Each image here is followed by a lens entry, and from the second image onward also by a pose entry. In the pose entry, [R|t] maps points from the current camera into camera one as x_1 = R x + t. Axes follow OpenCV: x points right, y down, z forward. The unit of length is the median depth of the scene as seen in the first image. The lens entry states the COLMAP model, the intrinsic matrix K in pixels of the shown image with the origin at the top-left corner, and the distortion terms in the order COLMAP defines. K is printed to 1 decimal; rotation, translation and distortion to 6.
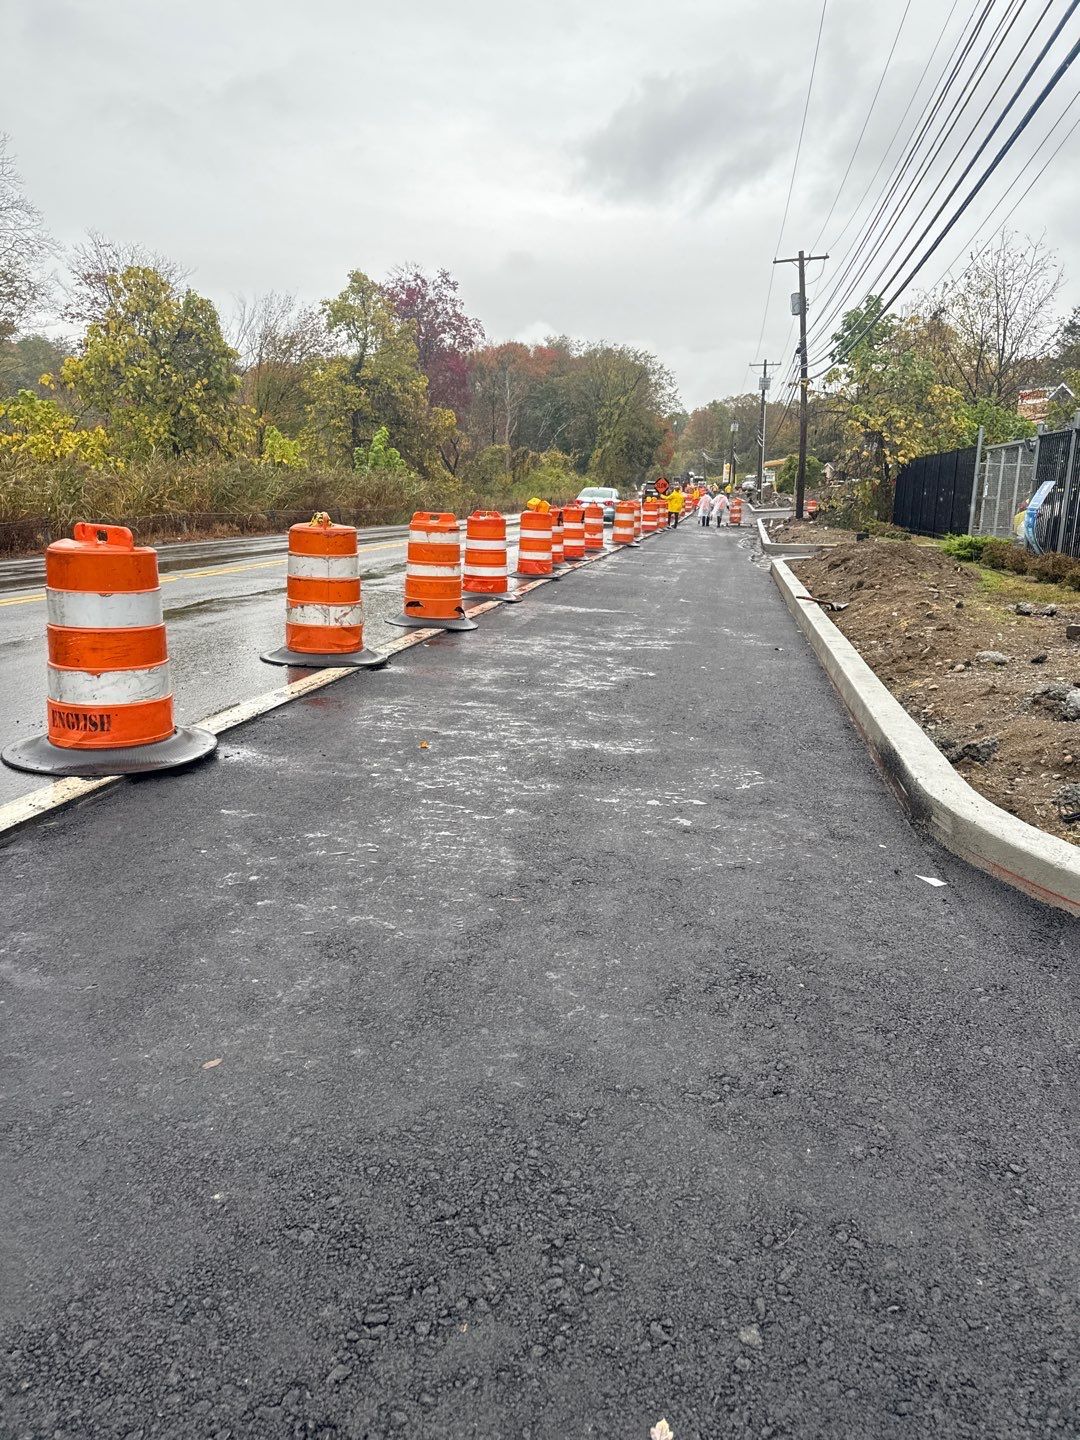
lens RADIAL K [[1033.1, 0, 534.6], [0, 1033.1, 718.9], [0, 0, 1]] dist [0.133920, -0.271202]
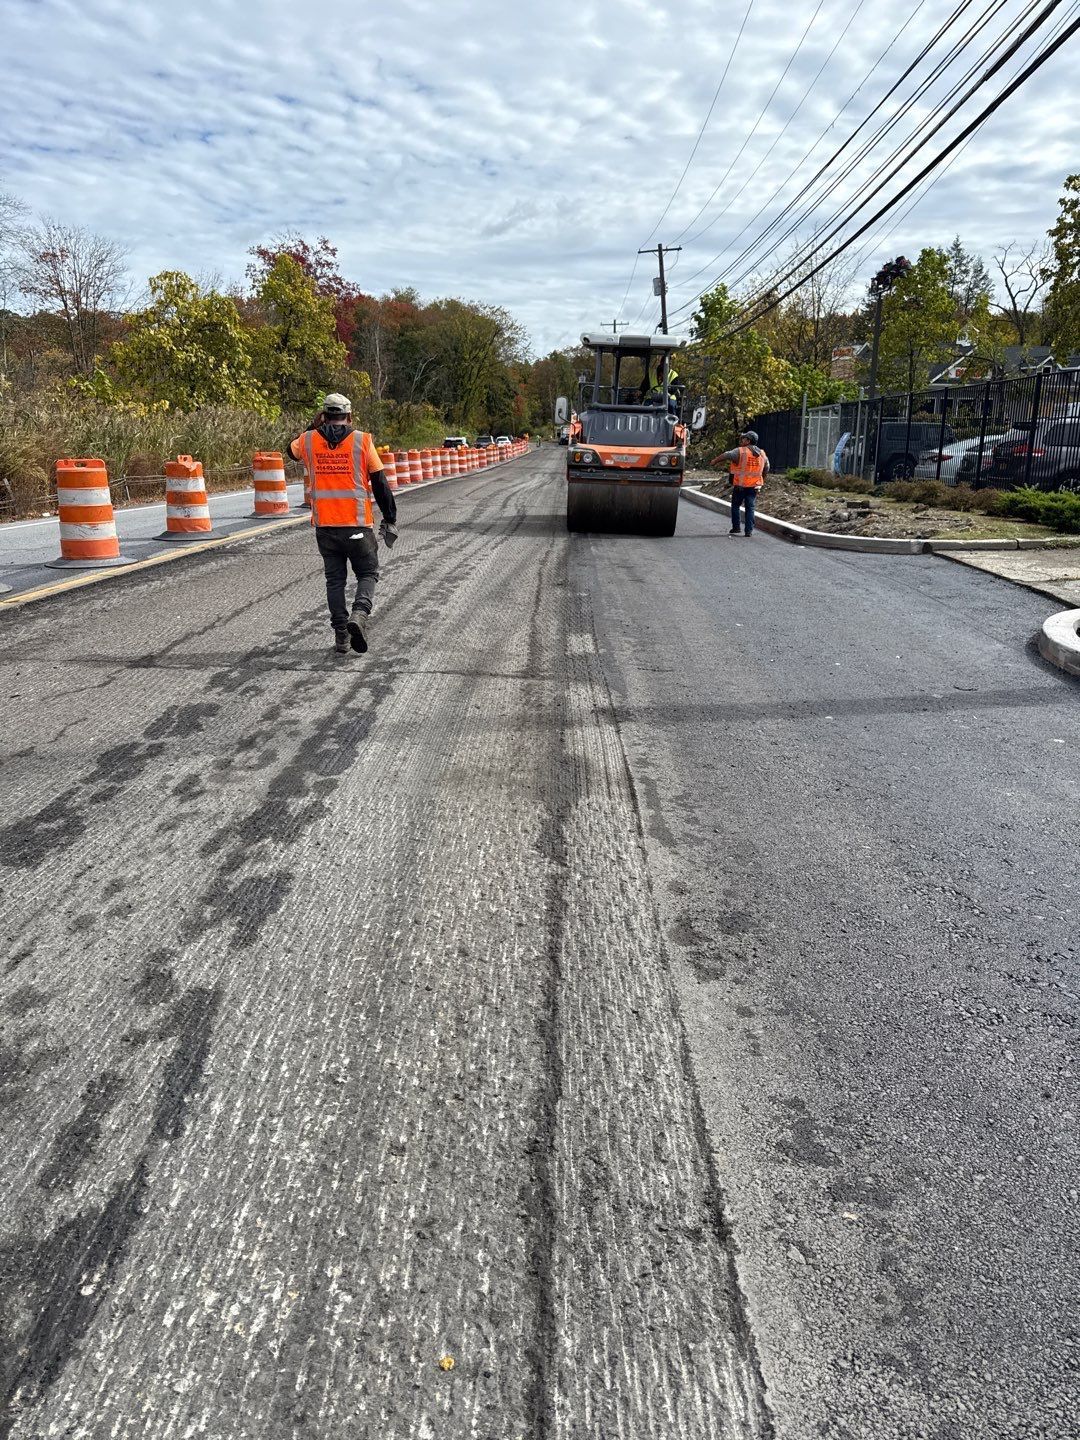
lens RADIAL K [[1042.2, 0, 540.0], [0, 1042.2, 720.0], [0, 0, 1]] dist [0.097937, -0.152557]
pose [[0.987295, -0.057412, 0.148162, -0.100357], [0.050686, 0.997522, 0.048786, 0.046133], [-0.150596, -0.040656, 0.987759, -0.227729]]
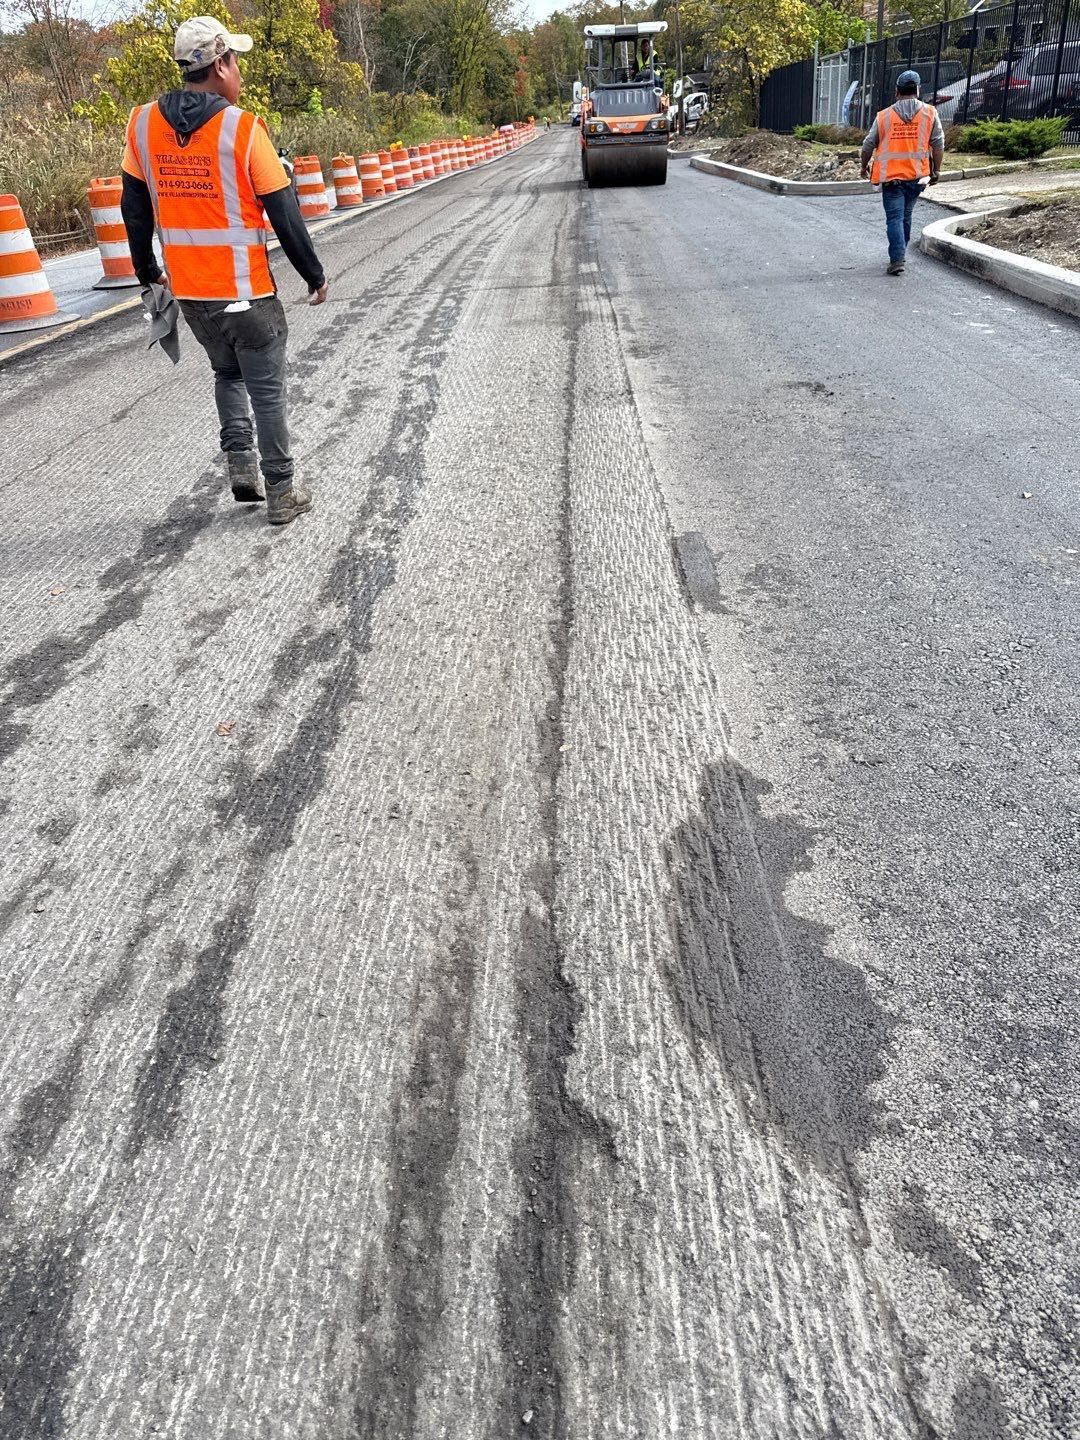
lens RADIAL K [[1085.7, 0, 533.2], [0, 1085.7, 711.1], [0, 0, 1]] dist [-0.040543, 0.065243]
pose [[0.983358, -0.164246, 0.077651, -0.116056], [0.136975, 0.951050, 0.277022, 0.068408], [-0.119350, -0.261775, 0.957721, -0.321514]]
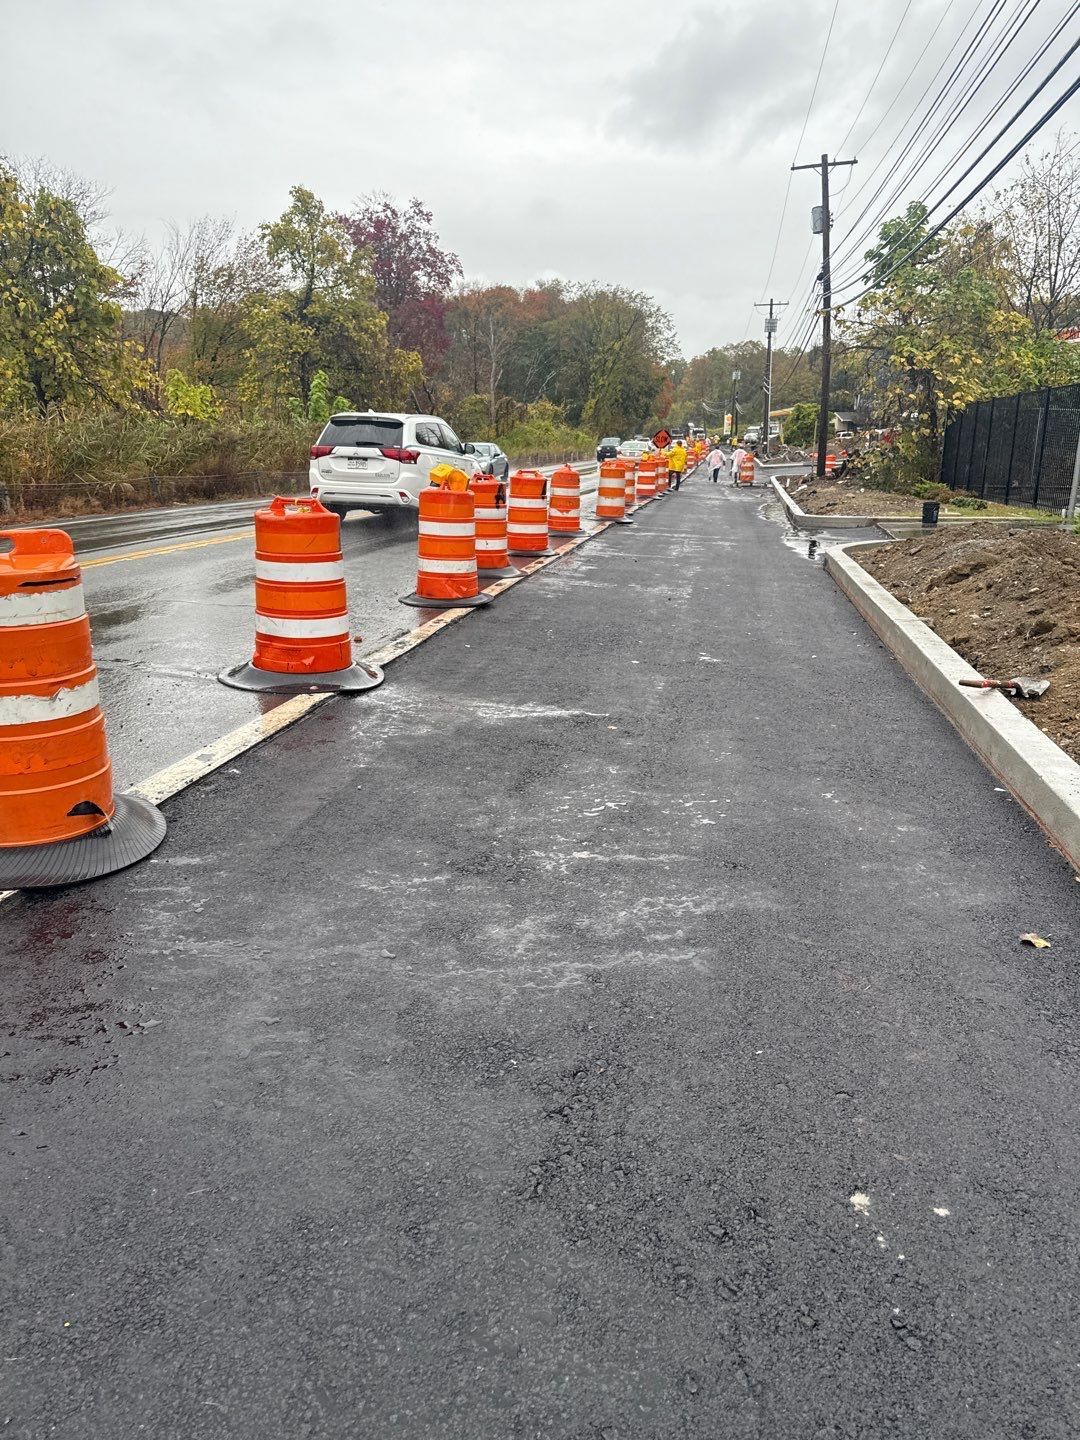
lens RADIAL K [[1042.2, 0, 540.0], [0, 1042.2, 720.0], [0, 0, 1]] dist [0.097937, -0.152557]
pose [[0.999909, -0.012011, 0.006174, 0.015750], [0.011751, 0.999108, 0.040563, -0.030906], [-0.006656, -0.040487, 0.999158, 0.135195]]
